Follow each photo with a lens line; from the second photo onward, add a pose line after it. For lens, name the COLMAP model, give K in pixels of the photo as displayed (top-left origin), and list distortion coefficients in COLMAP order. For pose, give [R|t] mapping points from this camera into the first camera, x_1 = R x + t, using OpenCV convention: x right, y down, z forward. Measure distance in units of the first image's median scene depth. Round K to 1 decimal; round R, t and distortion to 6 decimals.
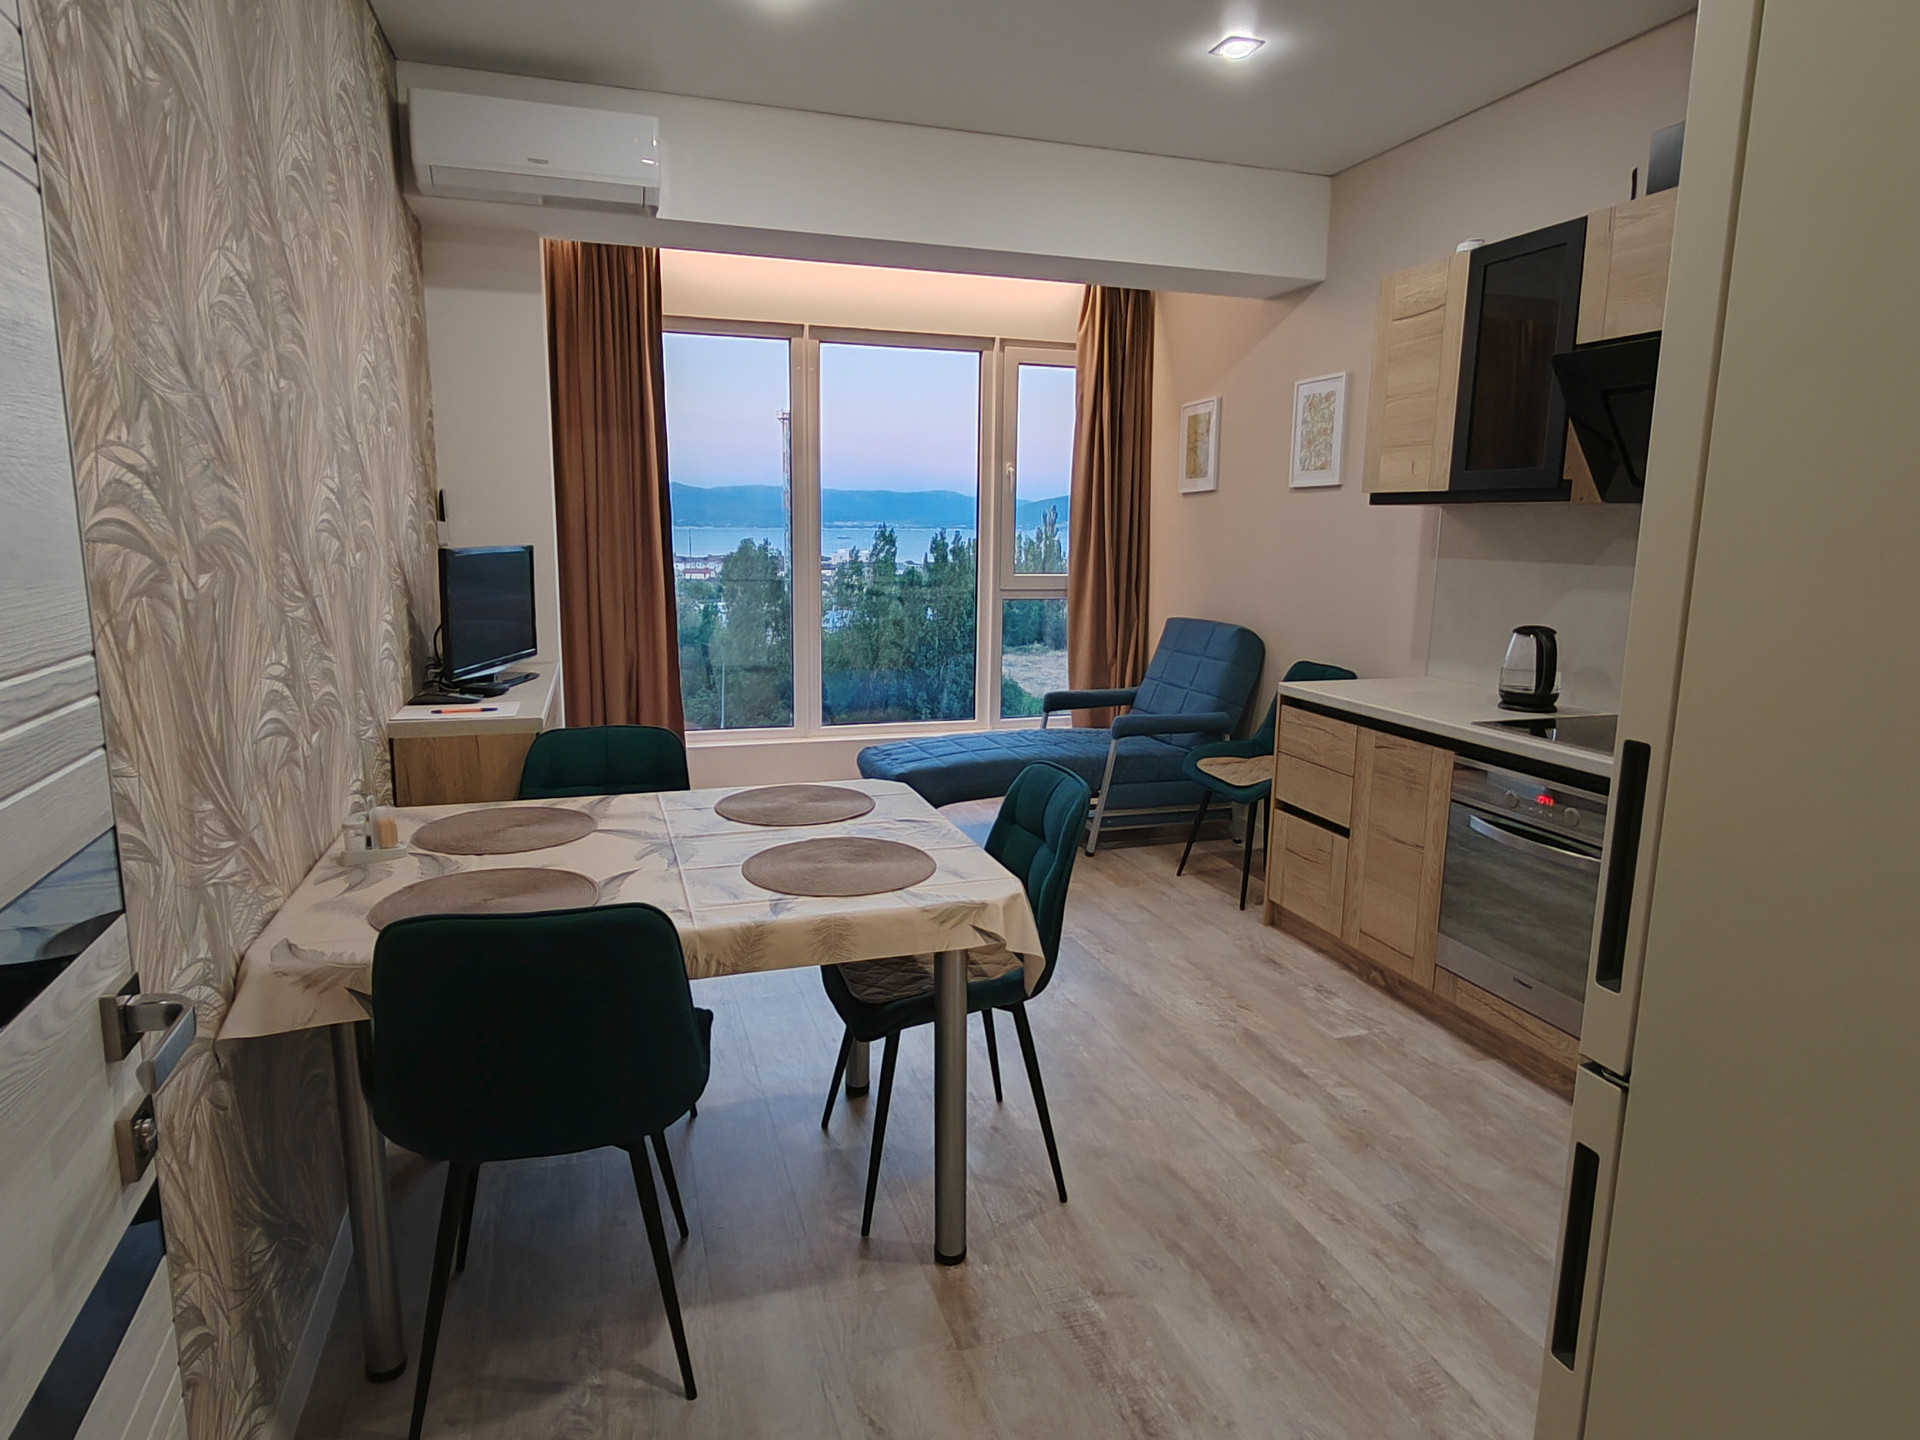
lens RADIAL K [[1125.2, 0, 929.7], [0, 1125.2, 724.6], [0, 0, 1]] dist [0.023991, 0.000350]
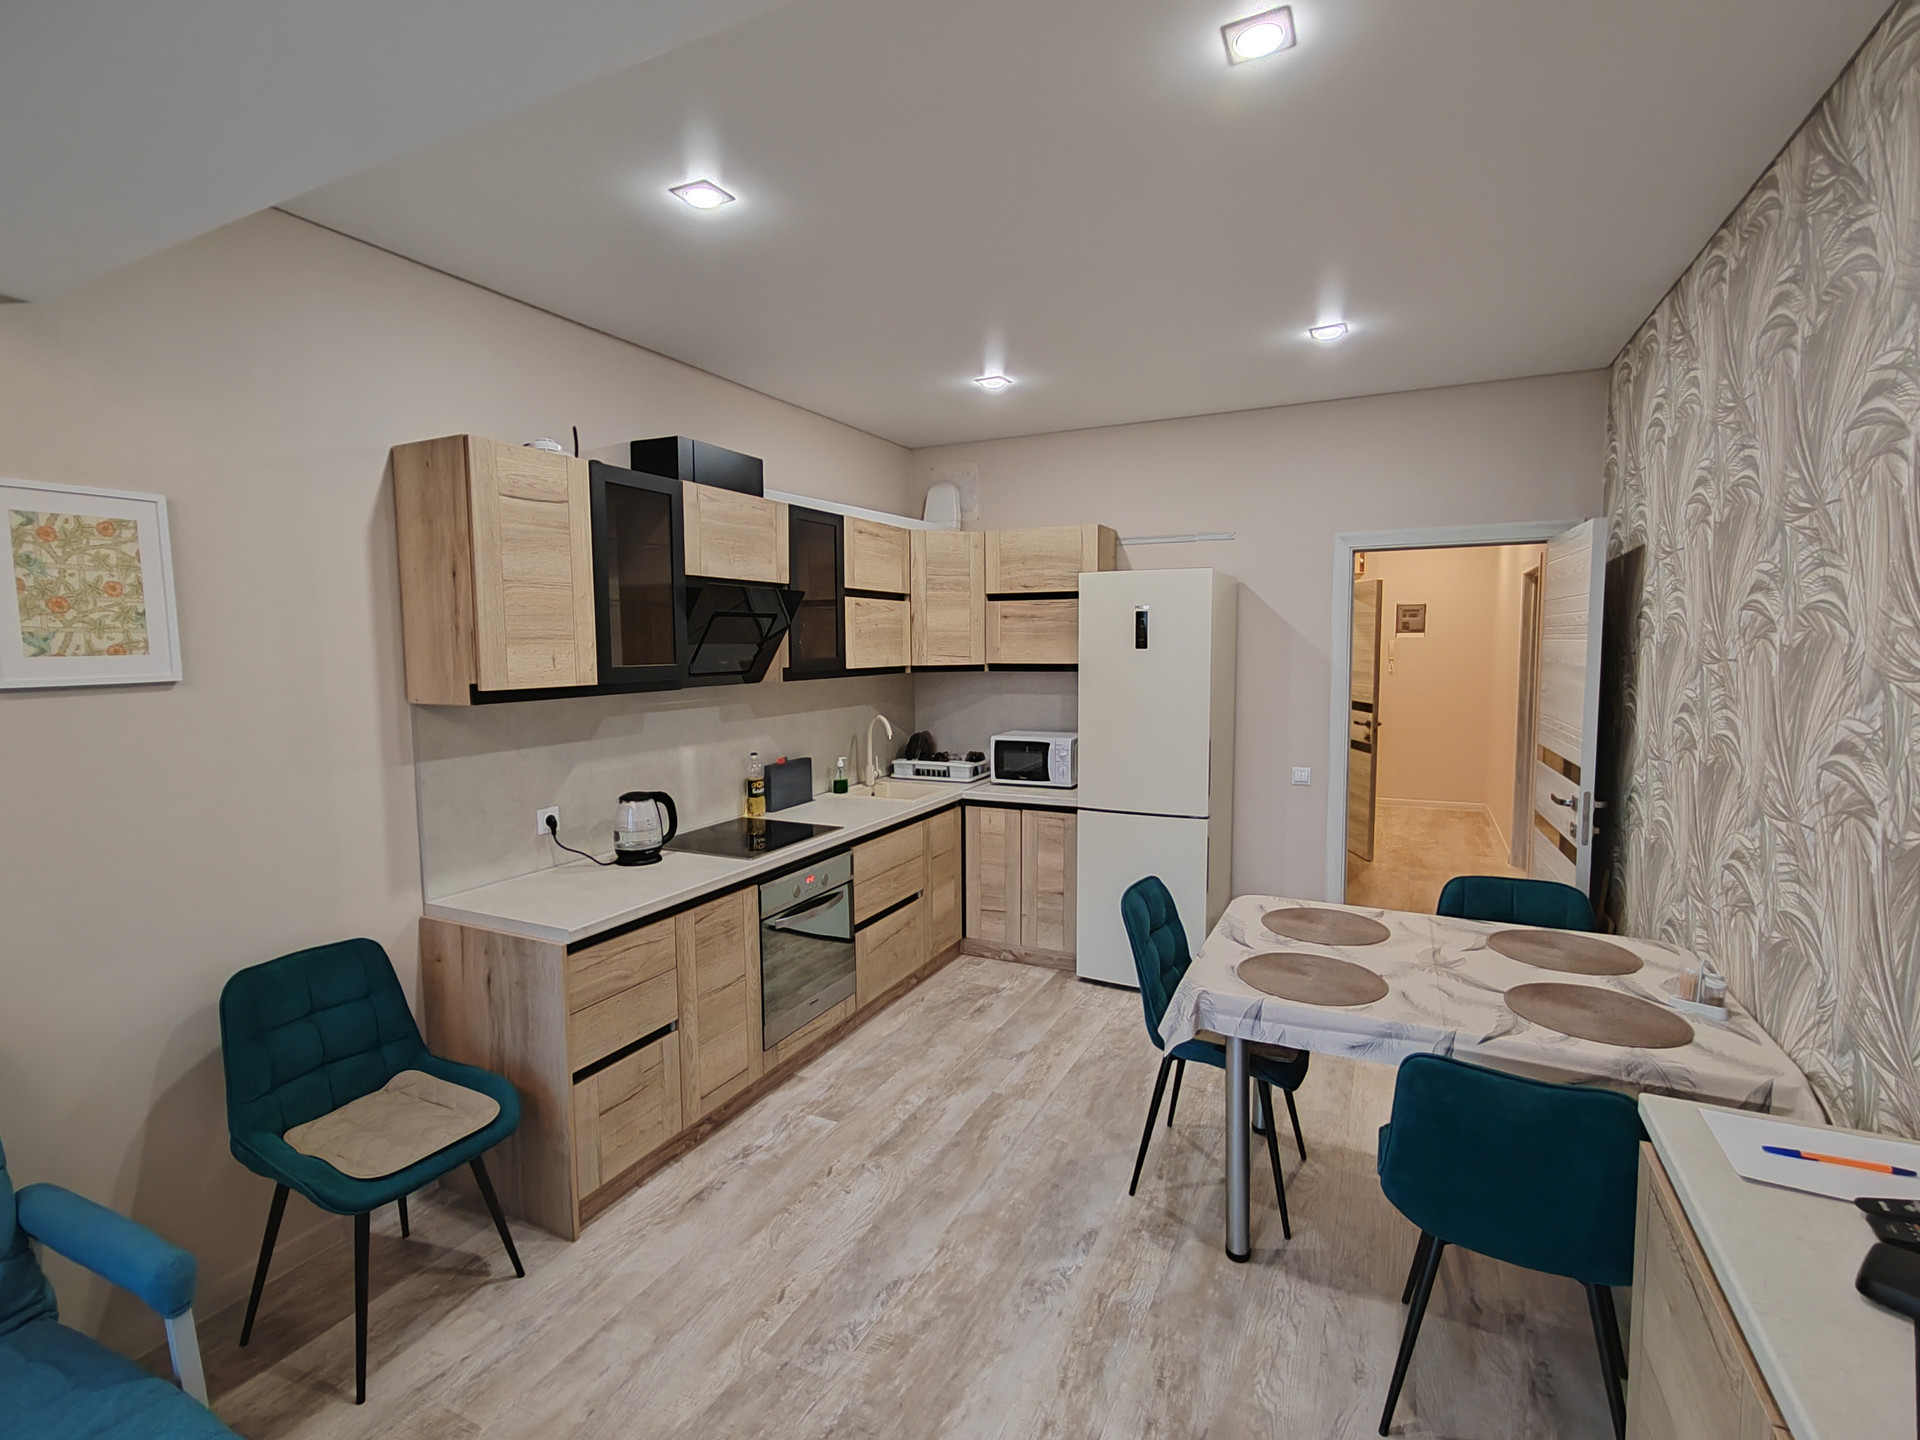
lens RADIAL K [[917.3, 0, 960.0], [0, 917.3, 720.0], [0, 0, 1]] dist [0.001871, 0.000211]
pose [[-0.741514, -0.064943, 0.667787, -0.356187], [0.118046, 0.967150, 0.225135, -0.334305], [-0.660472, 0.245770, -0.709489, 1.423871]]
